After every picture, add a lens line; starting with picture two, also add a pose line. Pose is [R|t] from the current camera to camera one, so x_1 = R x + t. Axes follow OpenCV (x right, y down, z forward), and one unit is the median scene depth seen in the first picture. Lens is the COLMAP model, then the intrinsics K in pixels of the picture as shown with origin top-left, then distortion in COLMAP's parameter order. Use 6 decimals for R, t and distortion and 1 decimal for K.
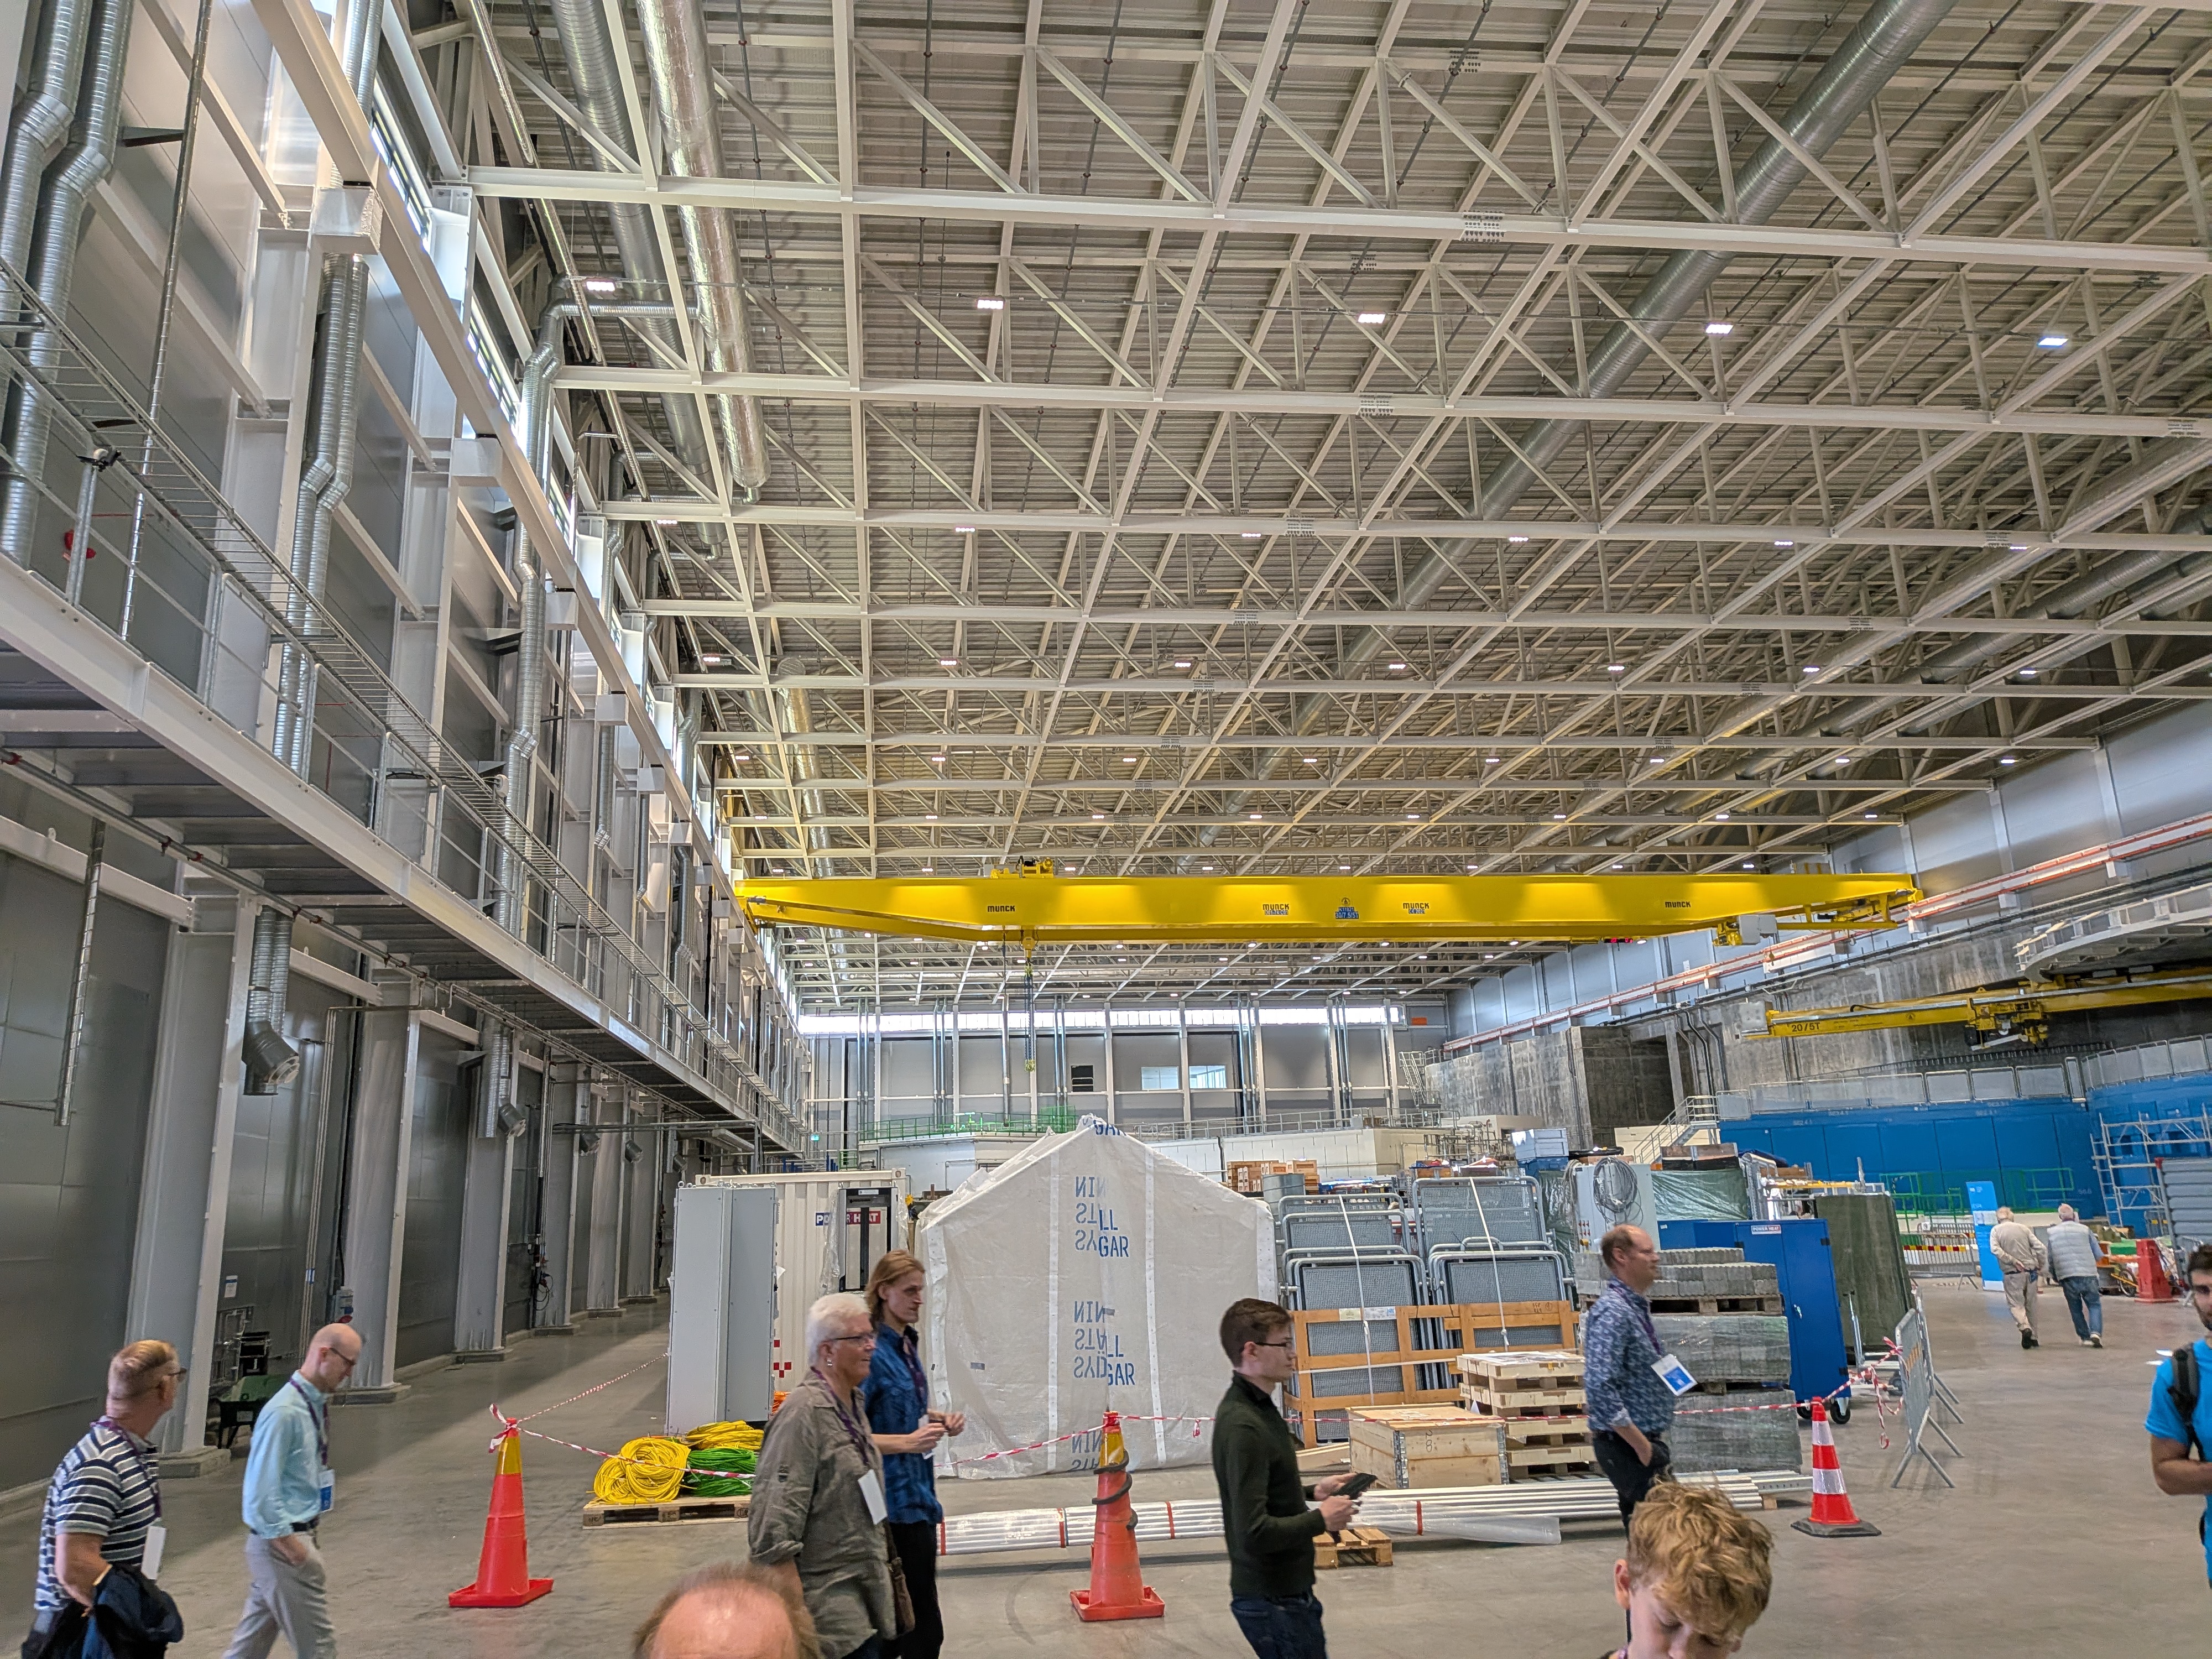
lens RADIAL K [[1601.4, 0, 1076.7], [0, 1601.4, 795.0], [0, 0, 1]] dist [0.050740, -0.077294]
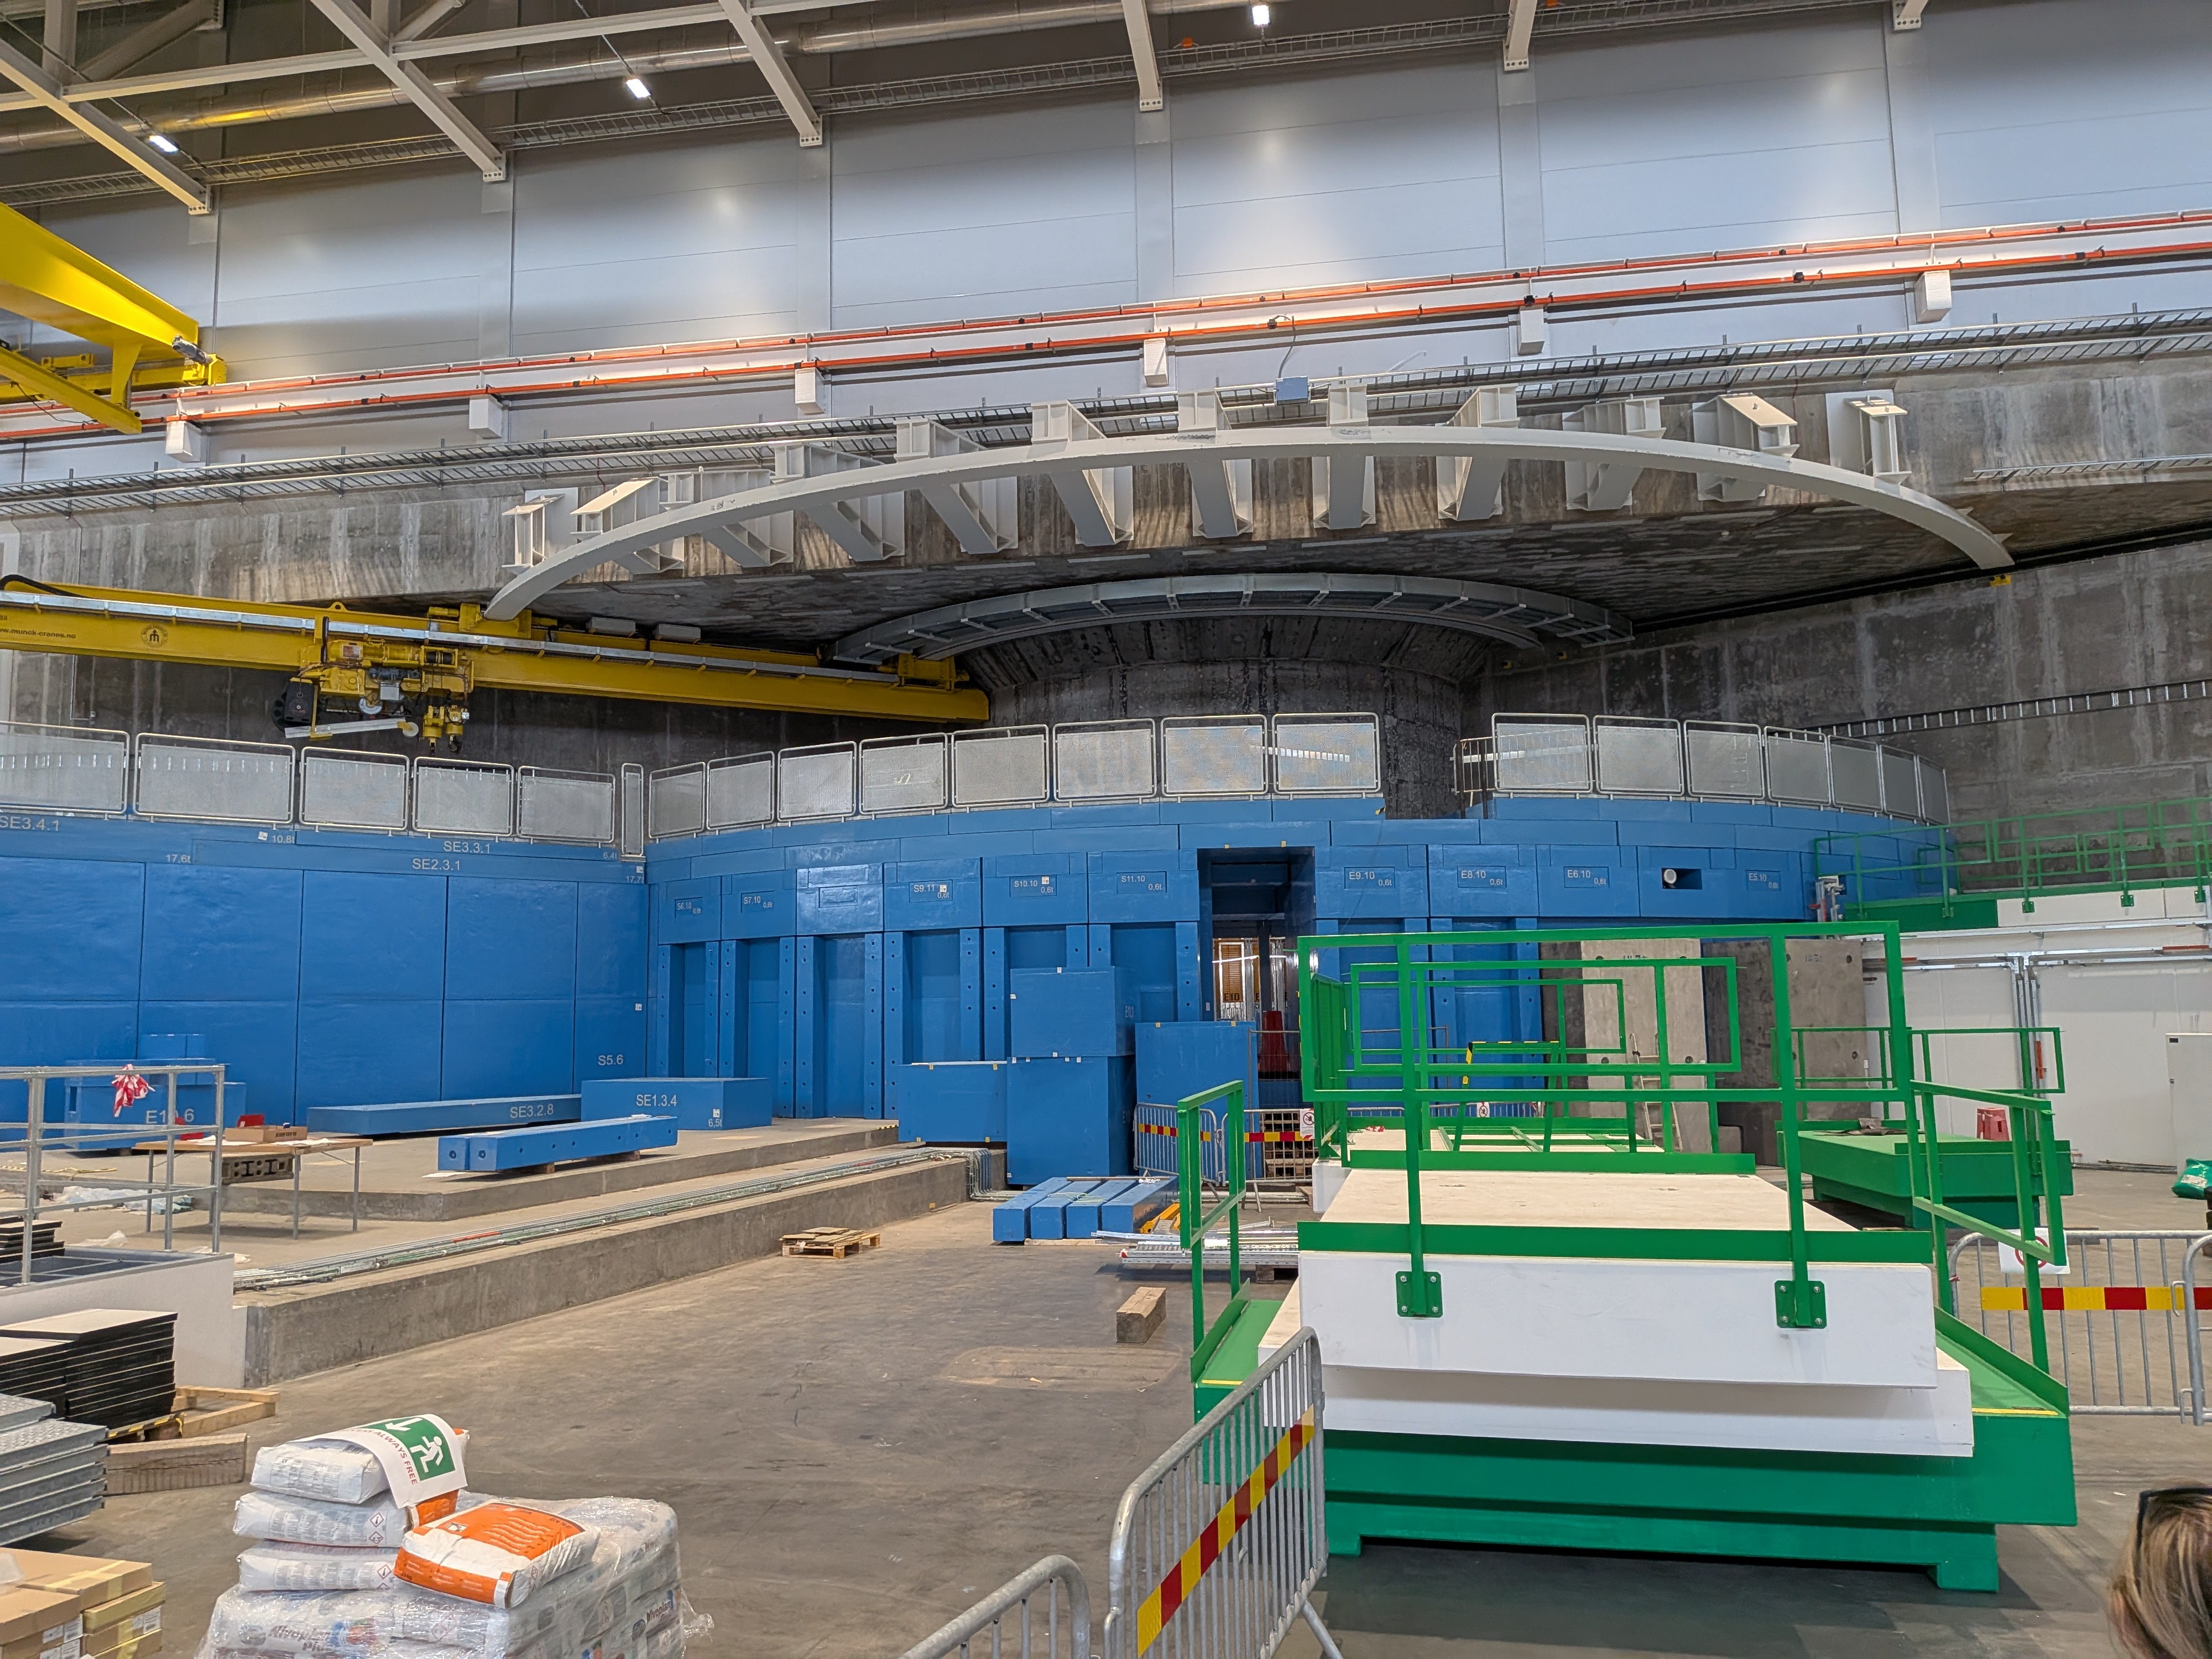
lens RADIAL K [[1601.4, 0, 1082.3], [0, 1601.4, 849.0], [0, 0, 1]] dist [0.050740, -0.077294]
pose [[0.274594, 0.130044, 0.952726, 0.213302], [-0.232869, 0.970312, -0.065327, 0.168838], [-0.932936, -0.203921, 0.296725, 0.683779]]
